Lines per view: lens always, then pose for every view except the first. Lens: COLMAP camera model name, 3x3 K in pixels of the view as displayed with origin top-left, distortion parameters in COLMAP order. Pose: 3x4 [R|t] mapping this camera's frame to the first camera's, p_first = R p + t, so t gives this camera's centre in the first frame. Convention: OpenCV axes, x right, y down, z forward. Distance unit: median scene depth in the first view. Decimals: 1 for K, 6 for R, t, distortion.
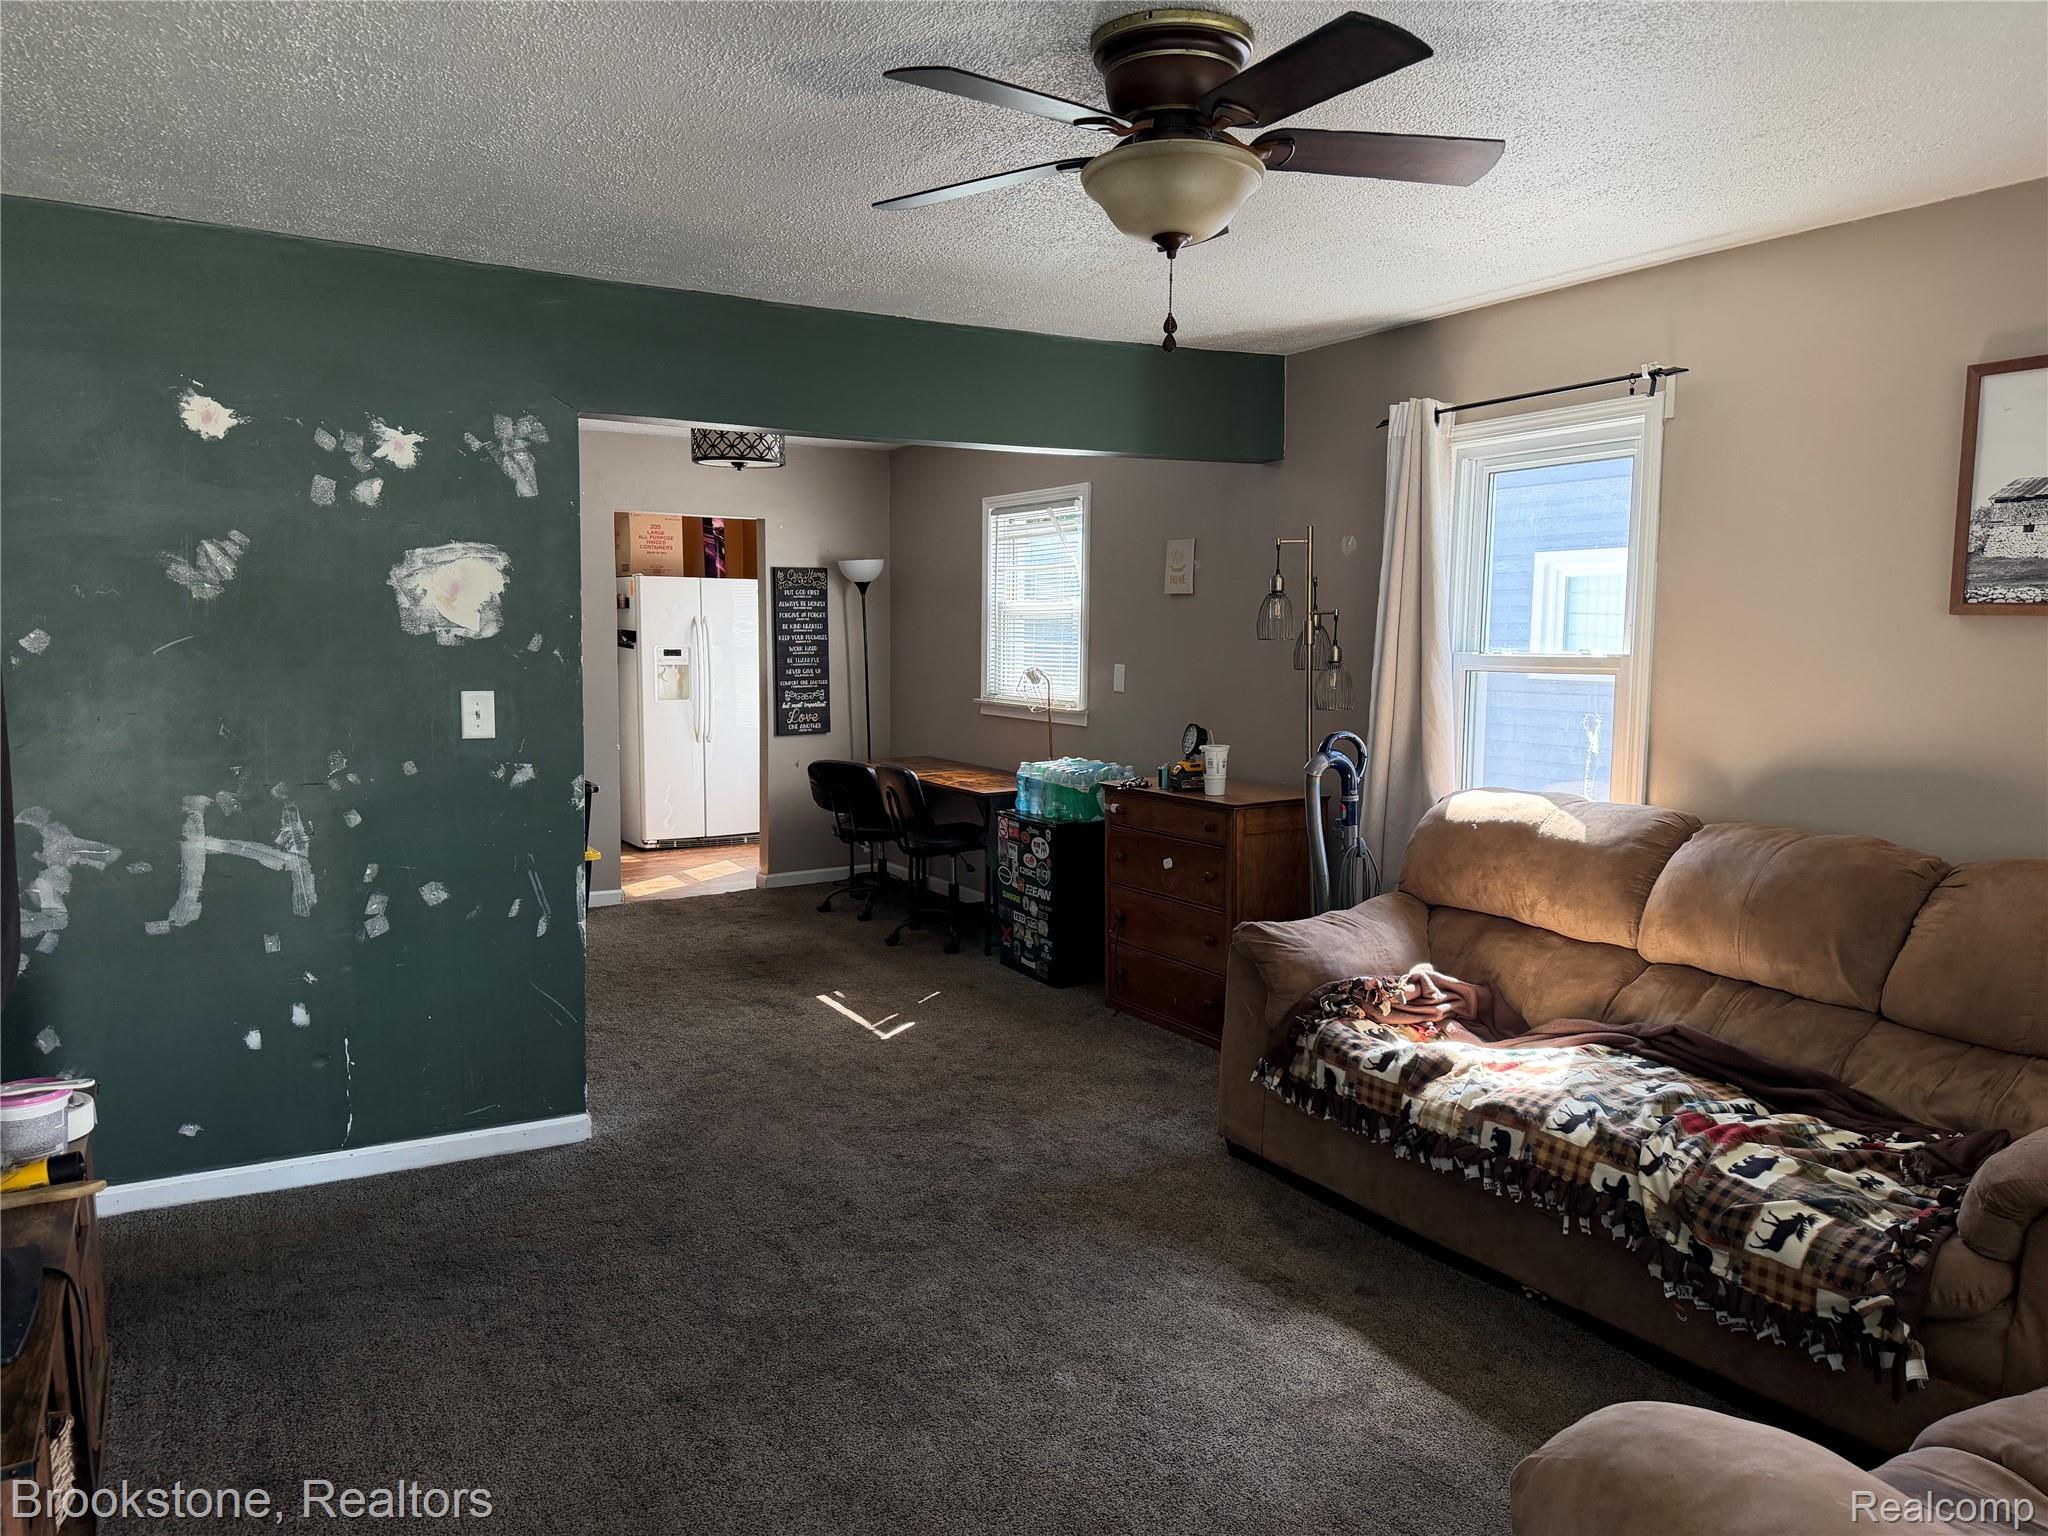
lens RADIAL K [[1446.8, 0, 1036.6], [0, 1446.8, 772.6], [0, 0, 1]] dist [0.080319, -0.097700]
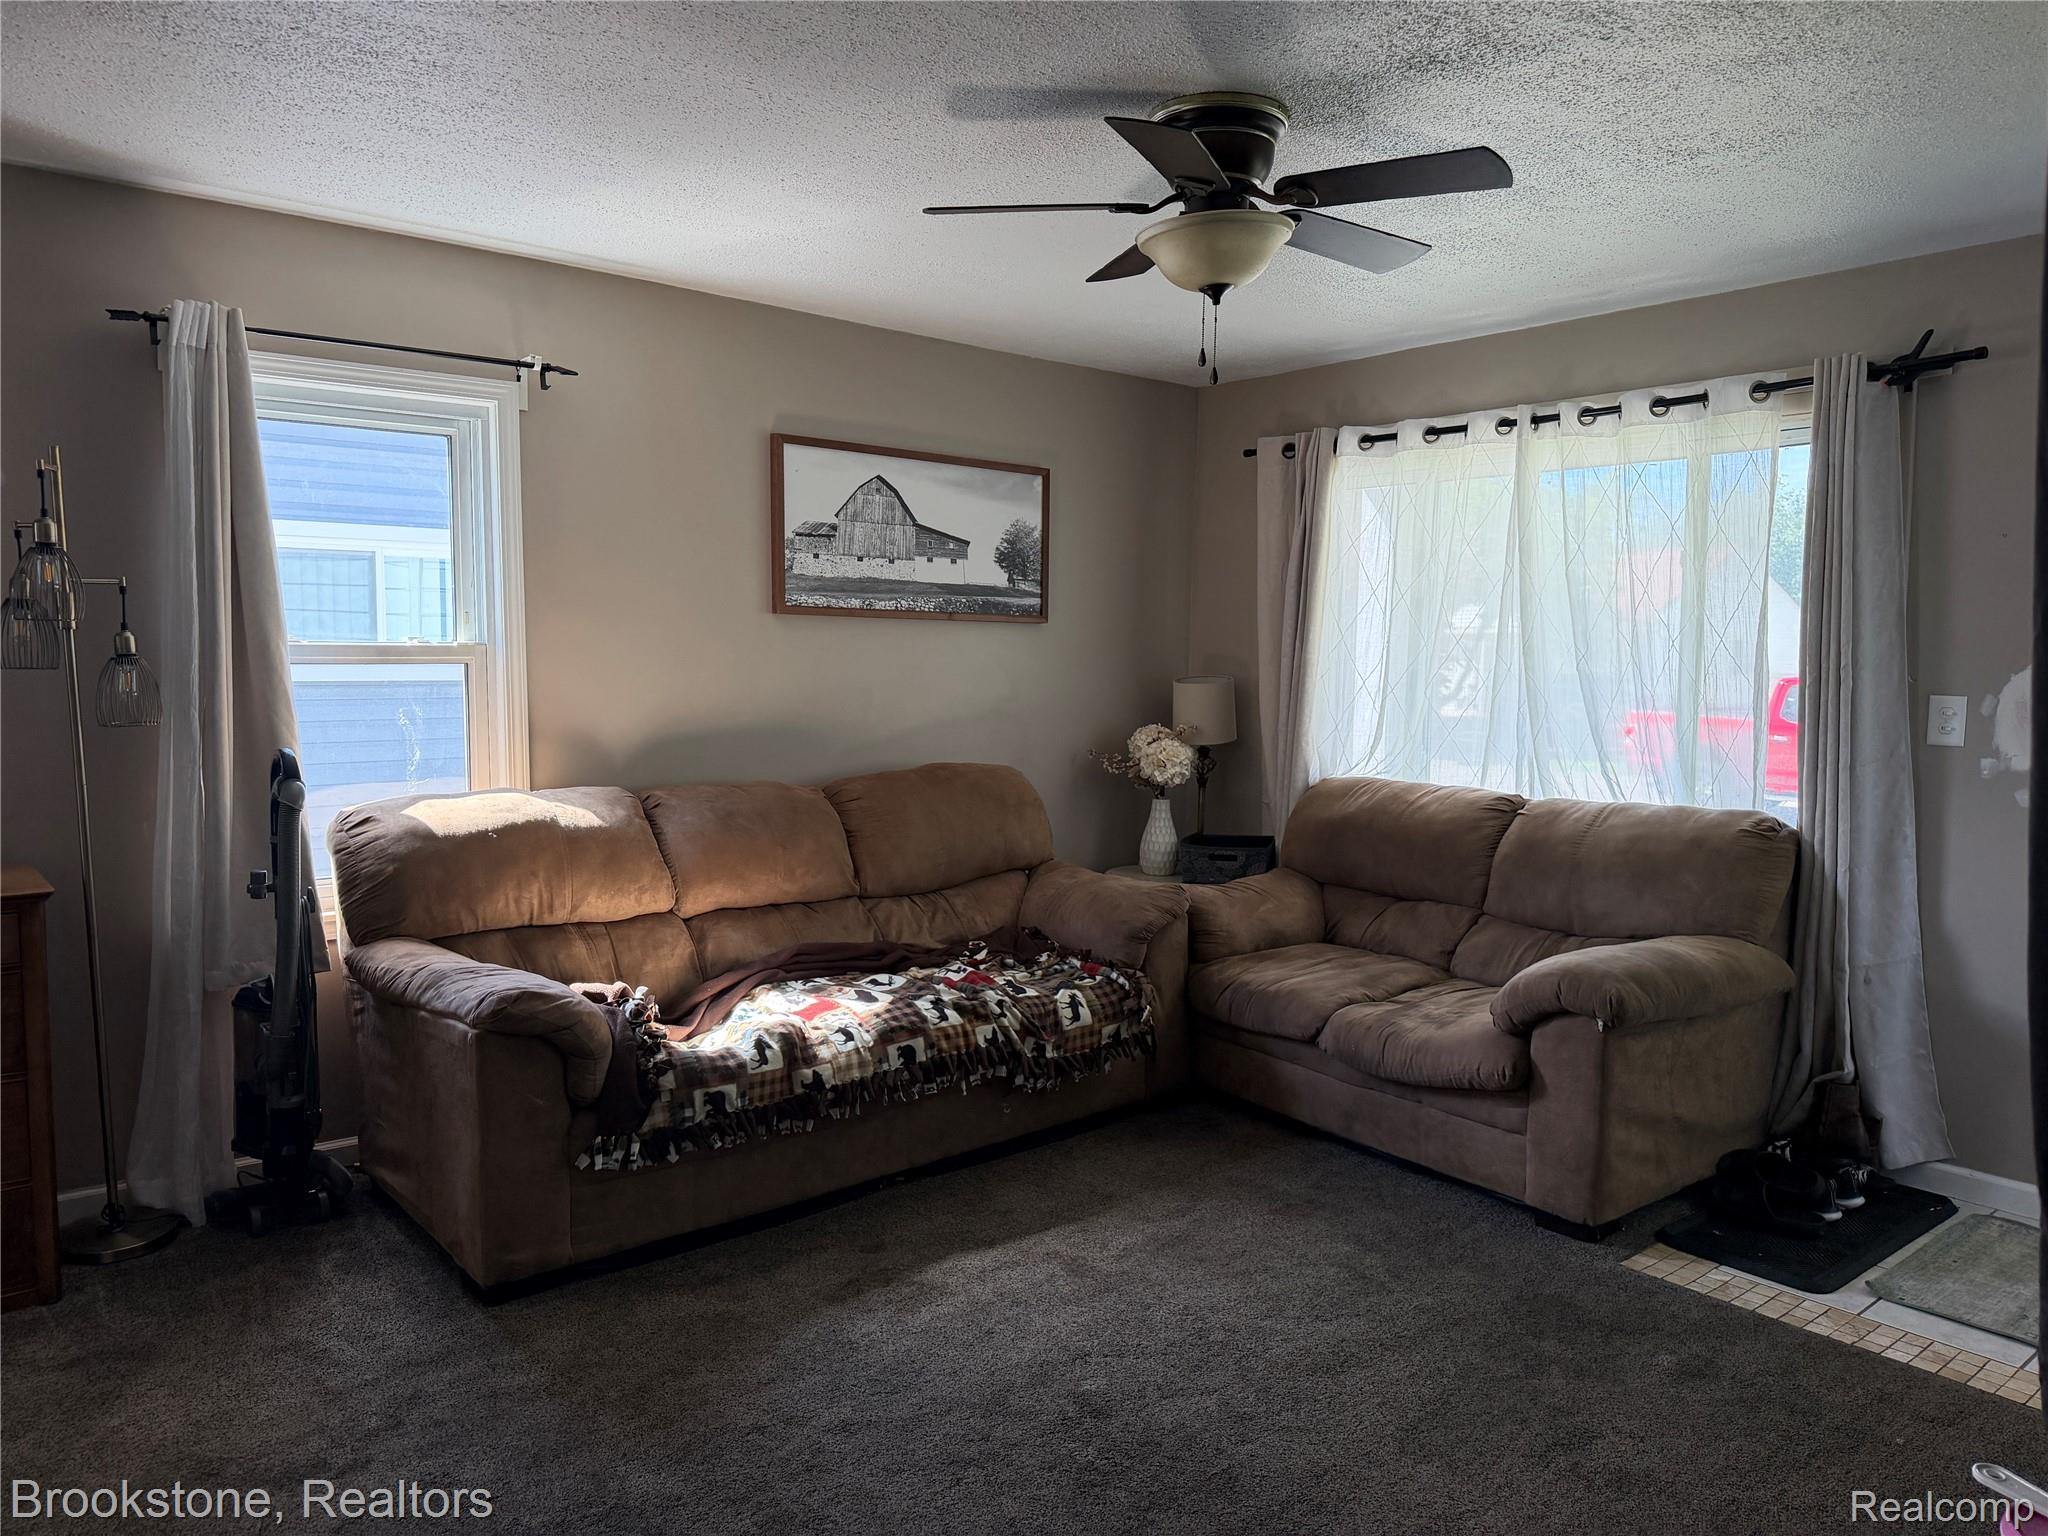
lens RADIAL K [[1446.8, 0, 1018.1], [0, 1446.8, 769.3], [0, 0, 1]] dist [0.080319, -0.097700]
pose [[-0.167810, -0.087871, 0.981895, -0.321428], [0.084167, 0.991106, 0.103080, -0.034588], [-0.982220, 0.099941, -0.158922, 0.418987]]
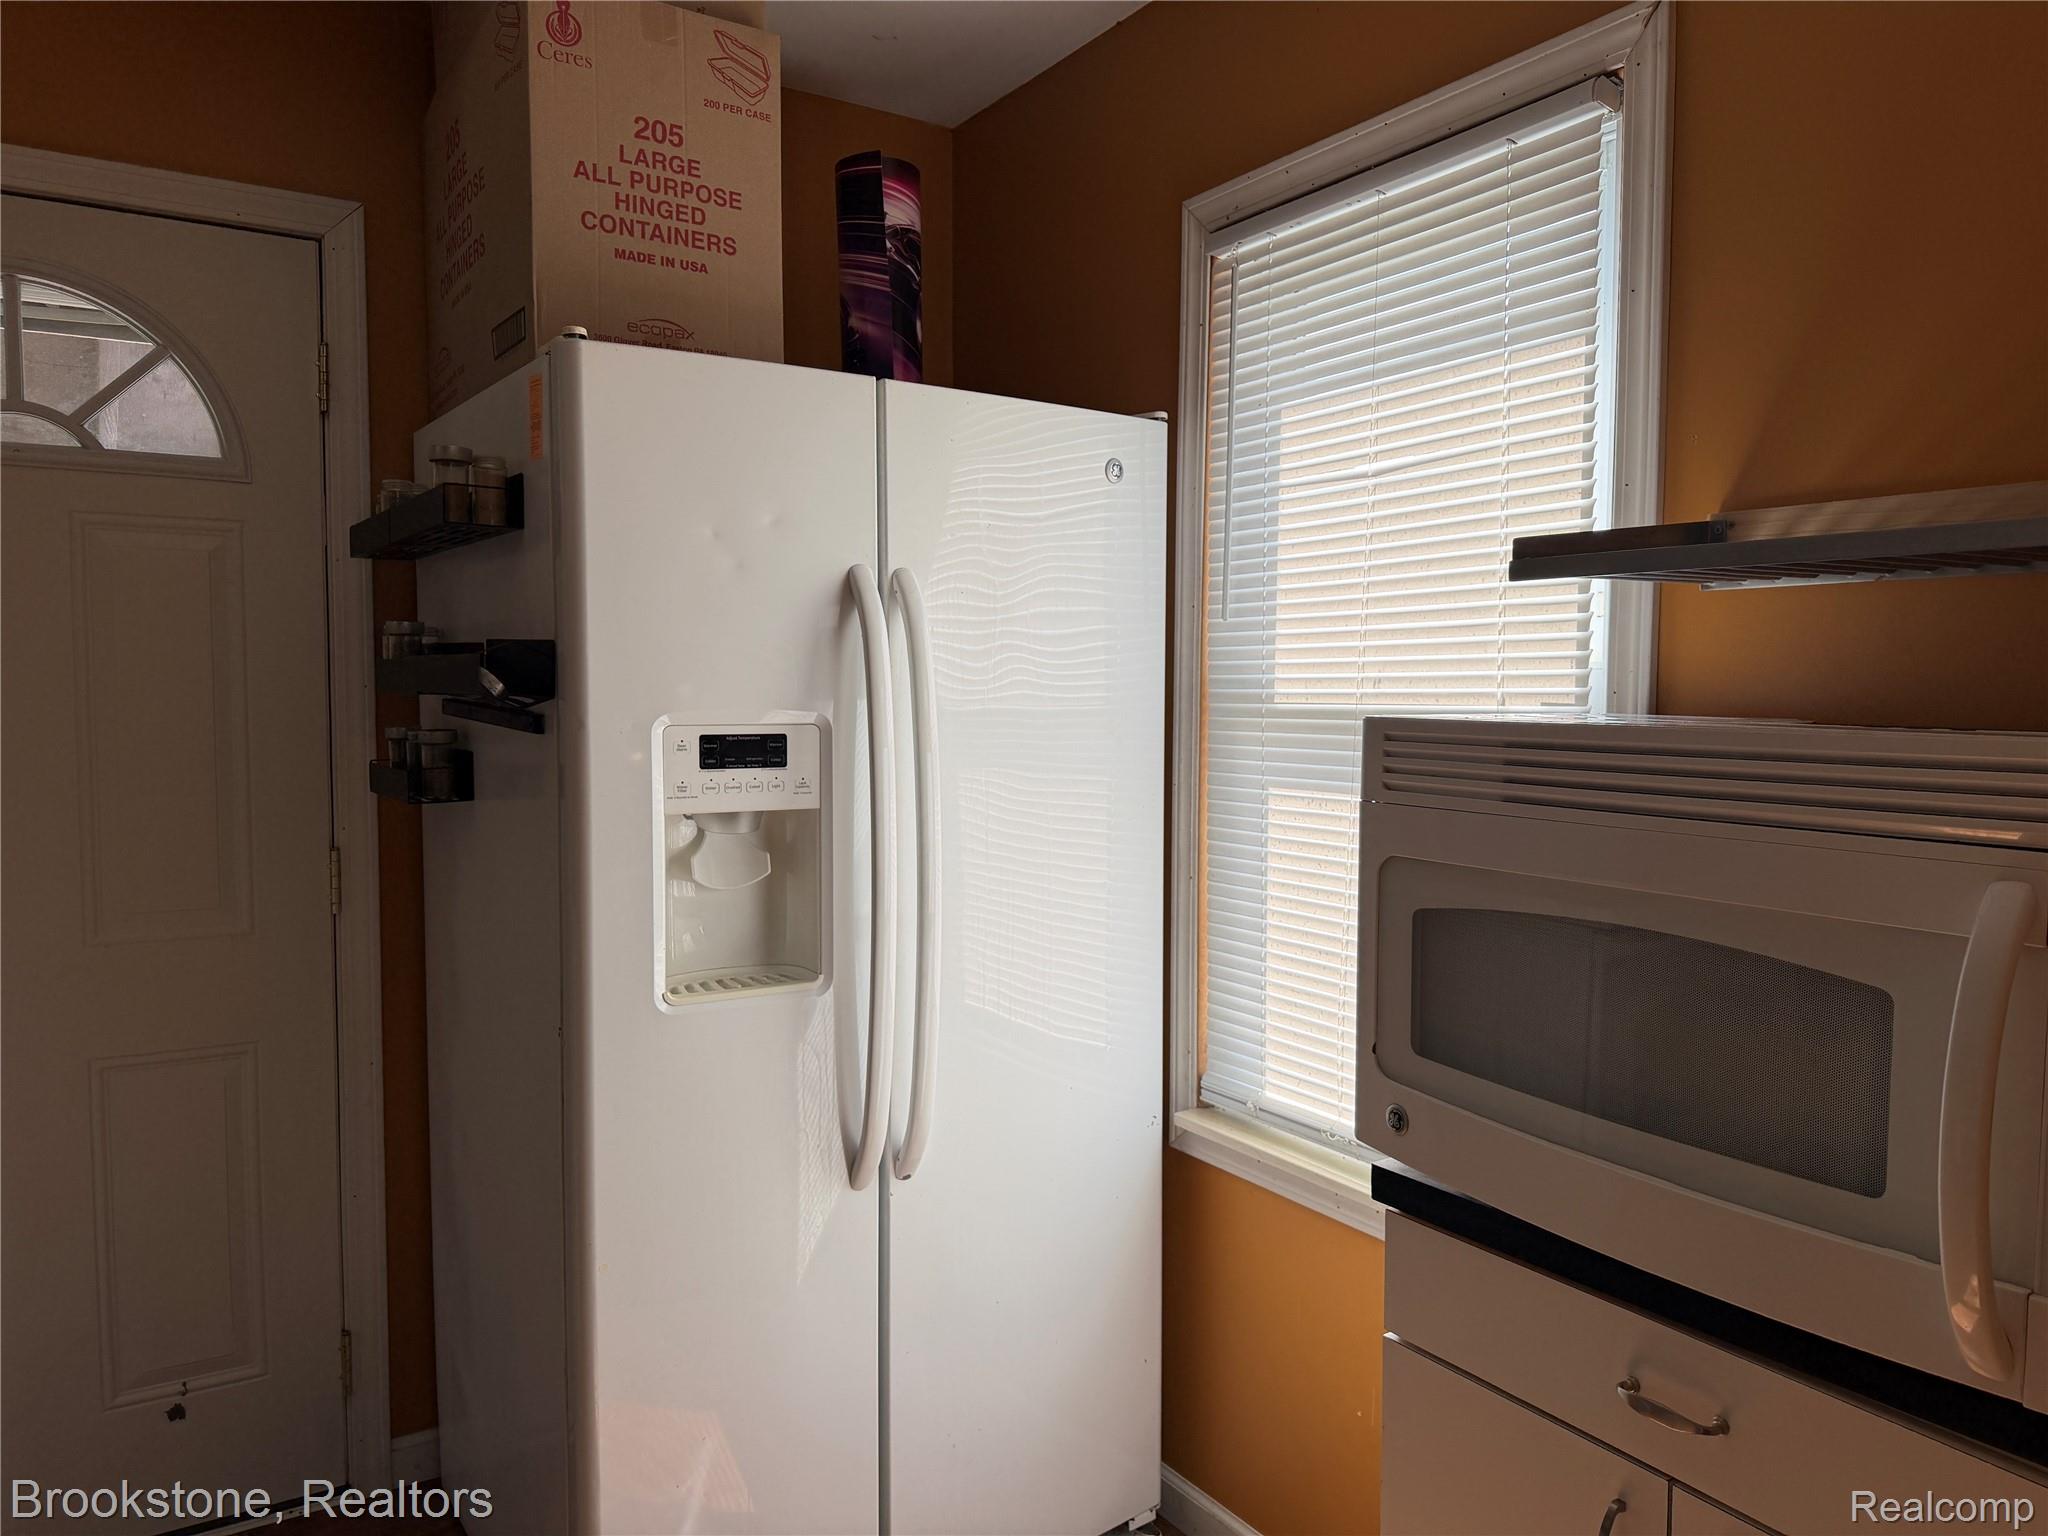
lens RADIAL K [[1446.8, 0, 1017.0], [0, 1446.8, 771.1], [0, 0, 1]] dist [0.080319, -0.097700]
pose [[0.999850, 0.000423, 0.017321, -0.255808], [0.000326, 0.999066, -0.043213, -0.084215], [-0.017323, 0.043212, 0.998916, 0.950314]]
